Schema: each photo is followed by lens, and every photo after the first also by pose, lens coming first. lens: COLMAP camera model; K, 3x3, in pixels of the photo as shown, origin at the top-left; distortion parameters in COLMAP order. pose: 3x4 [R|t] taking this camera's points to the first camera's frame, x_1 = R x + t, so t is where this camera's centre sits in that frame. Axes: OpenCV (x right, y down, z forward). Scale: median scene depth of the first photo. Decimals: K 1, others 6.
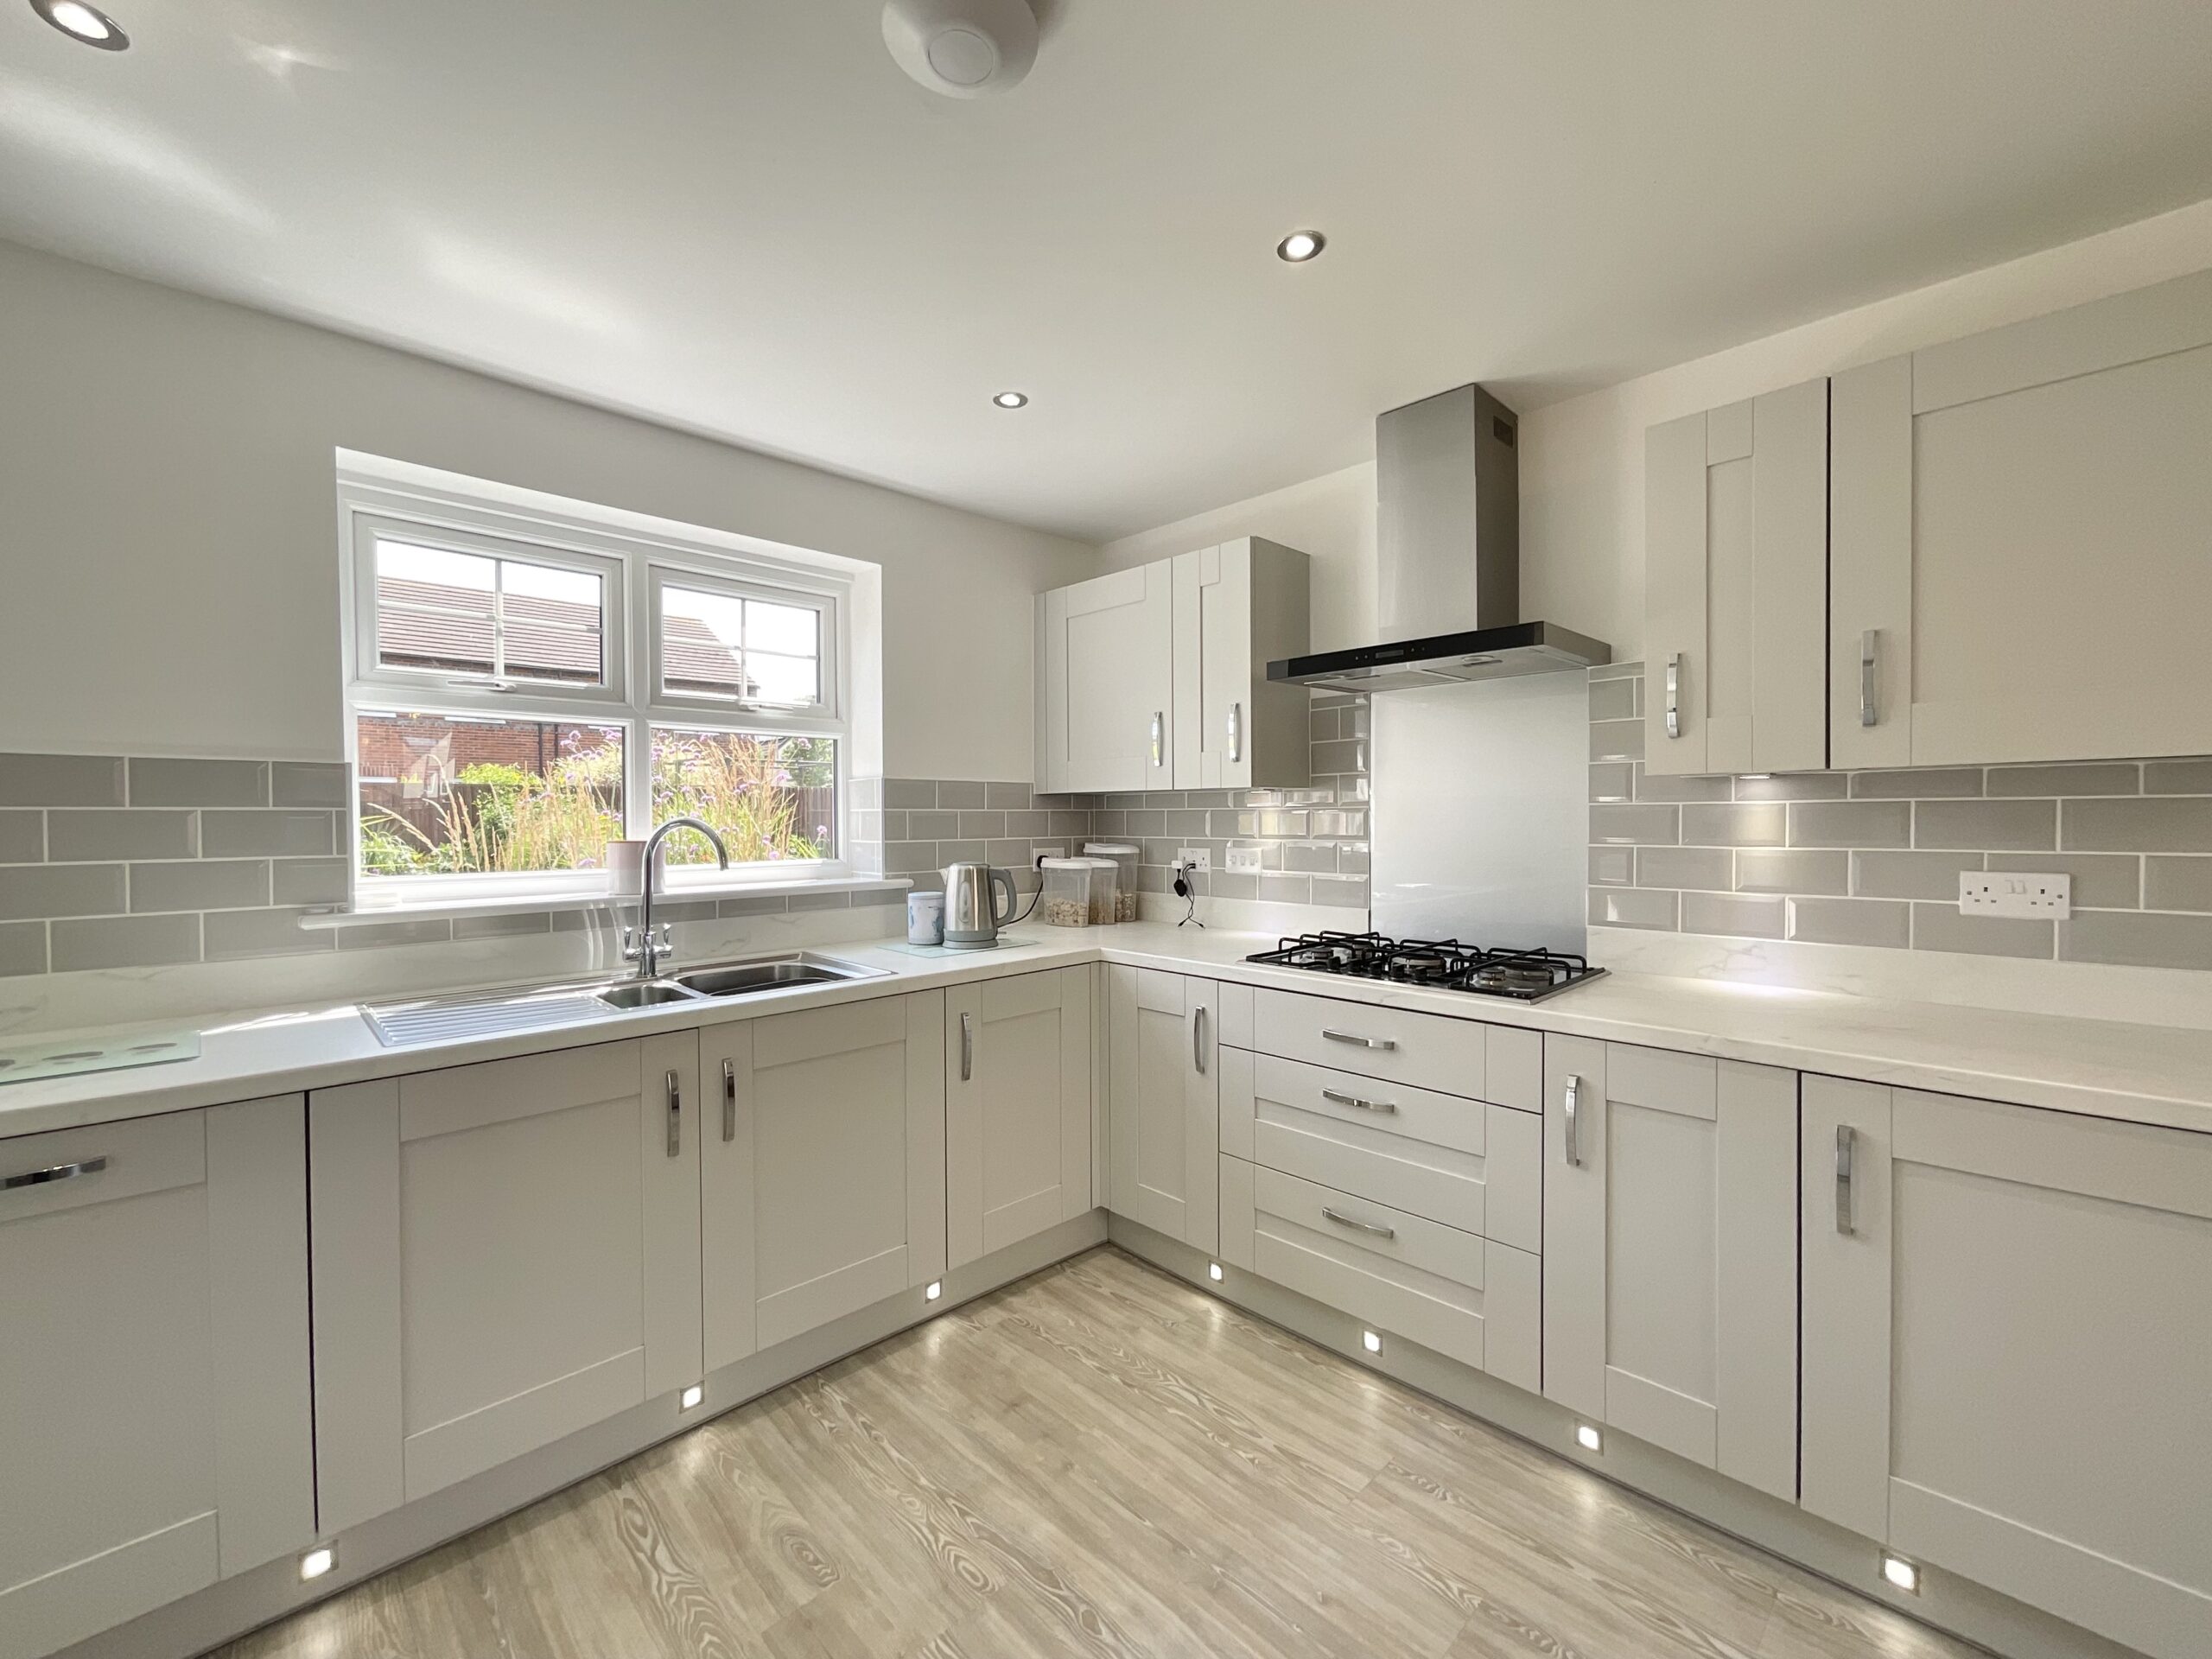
lens RADIAL K [[899.8, 0, 1104.8], [0, 899.8, 831.6], [0, 0, 1]] dist [-0.004397, 0.002061]
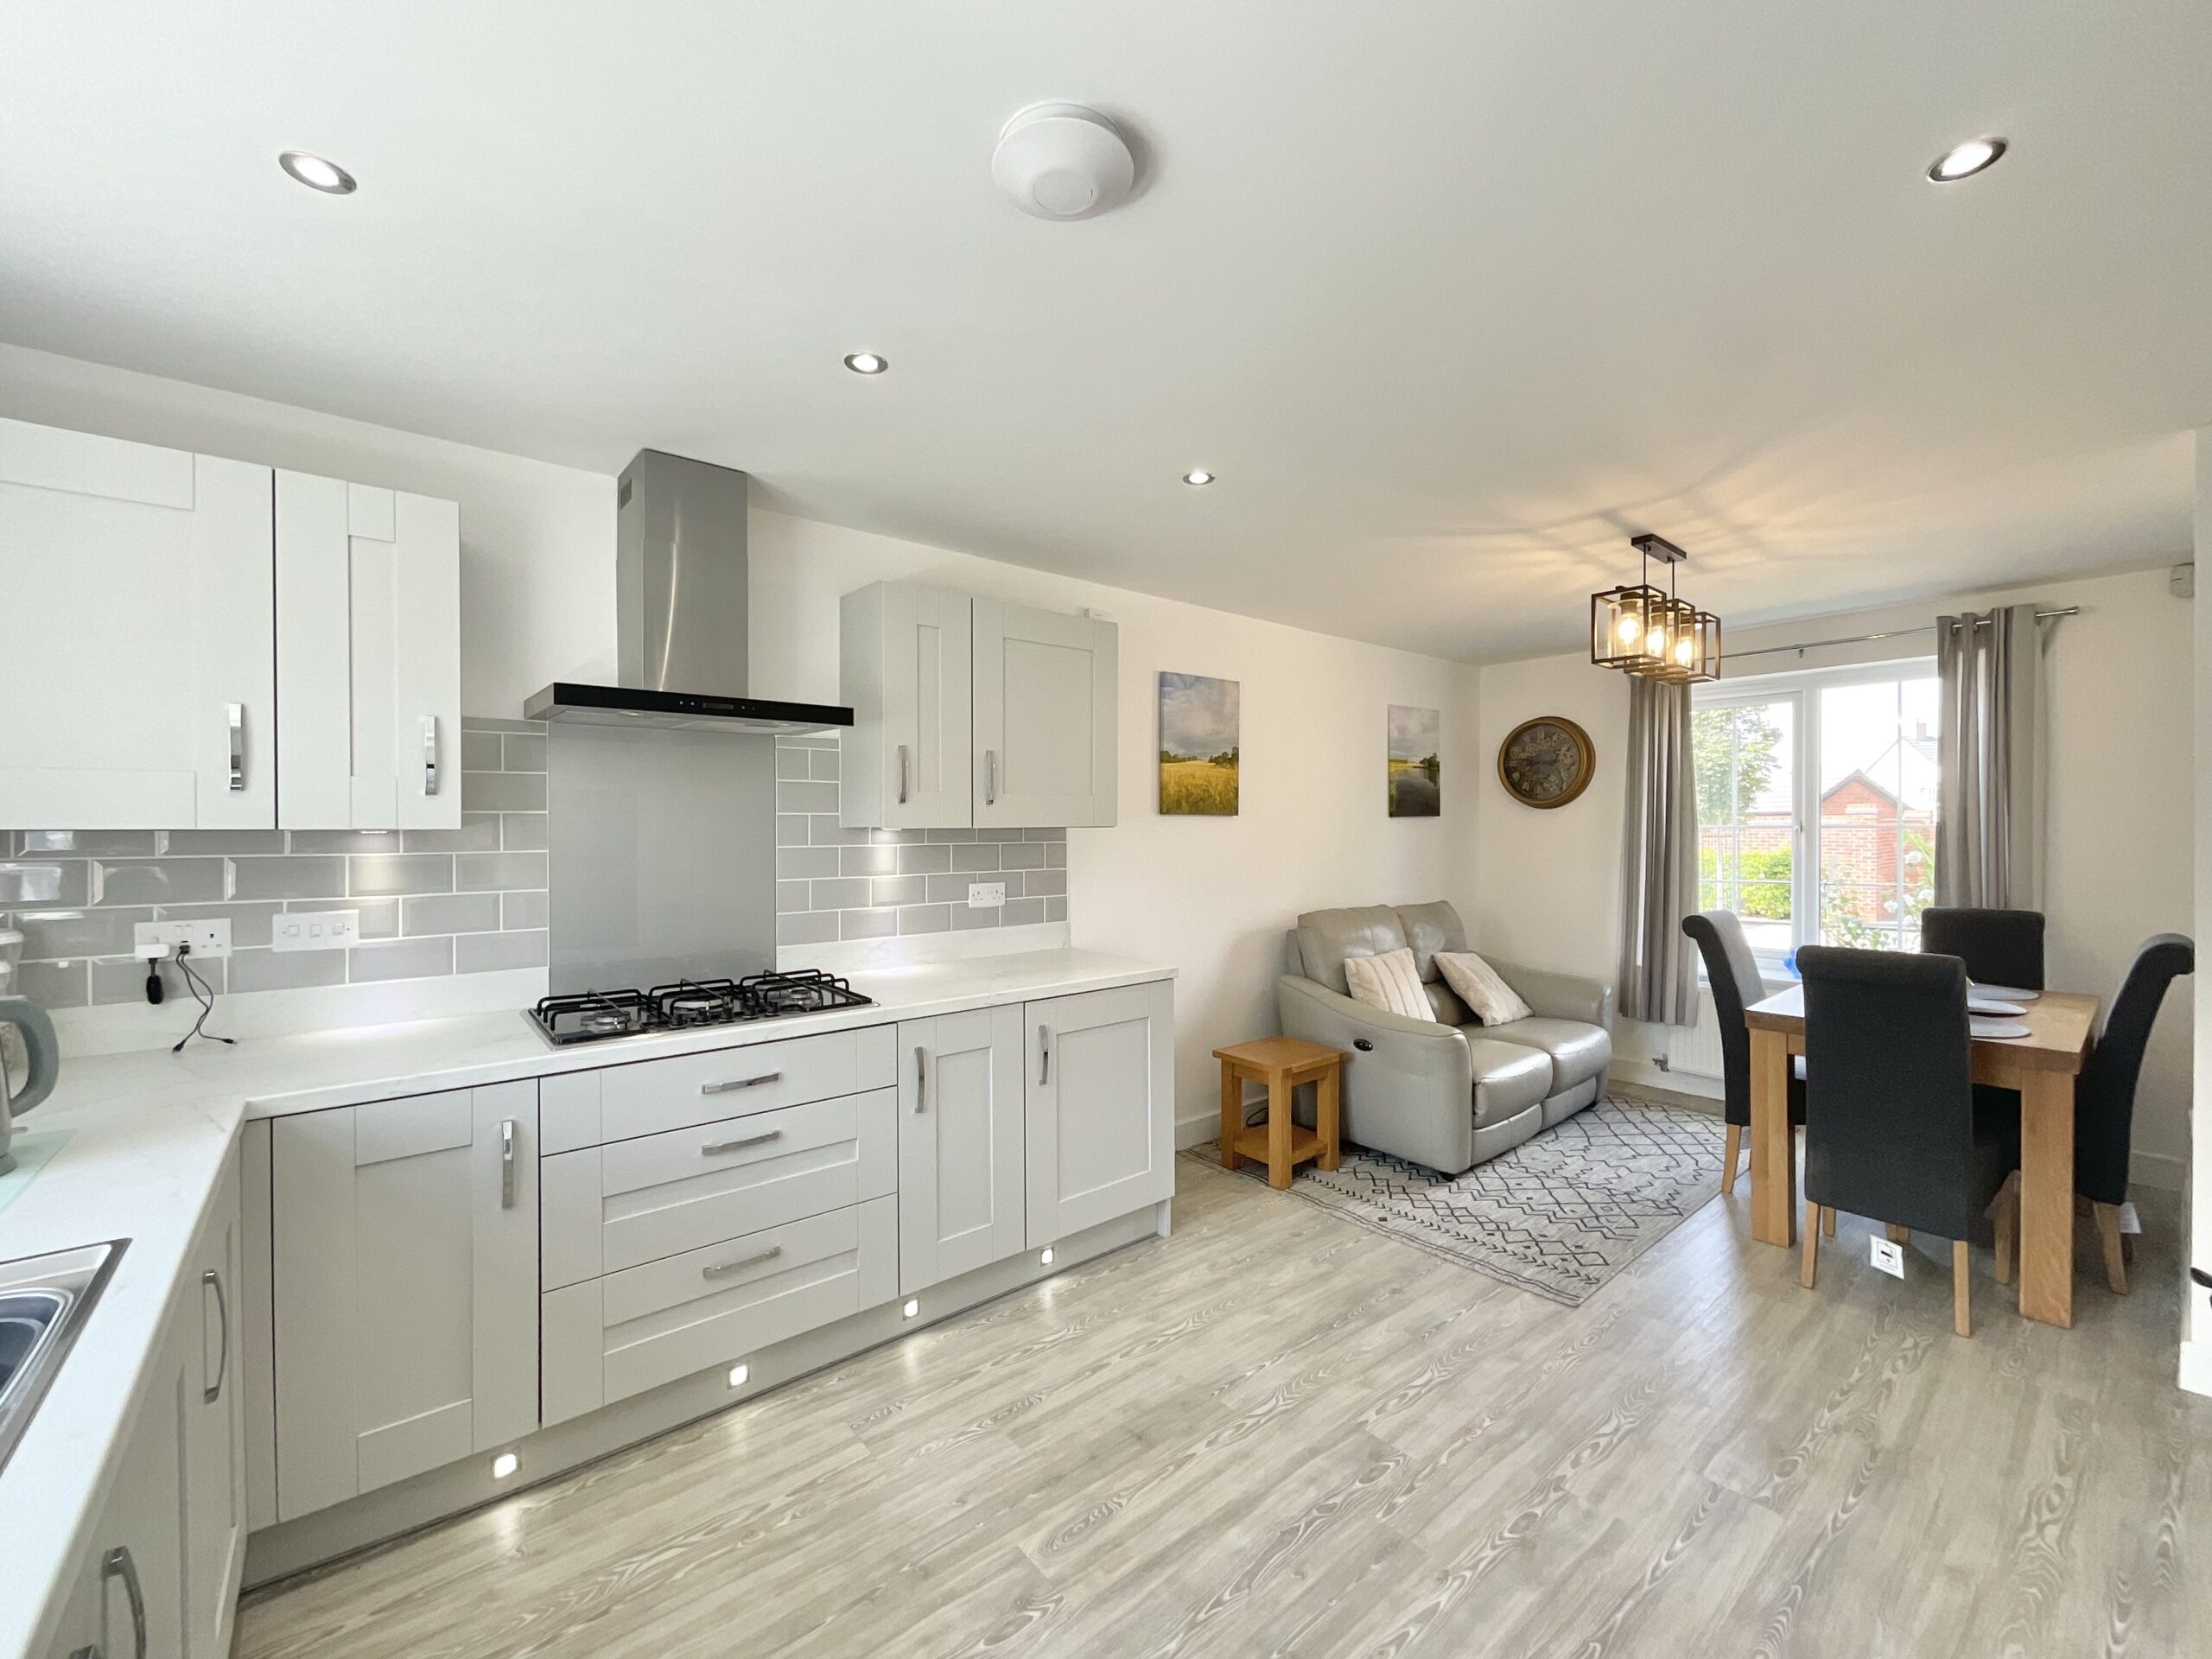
lens RADIAL K [[899.8, 0, 1104.2], [0, 899.8, 835.2], [0, 0, 1]] dist [-0.004397, 0.002061]
pose [[0.086073, -0.004513, 0.996279, -0.688411], [0.018941, 0.999816, 0.002892, -0.044992], [-0.996109, 0.018622, 0.086143, 0.483899]]
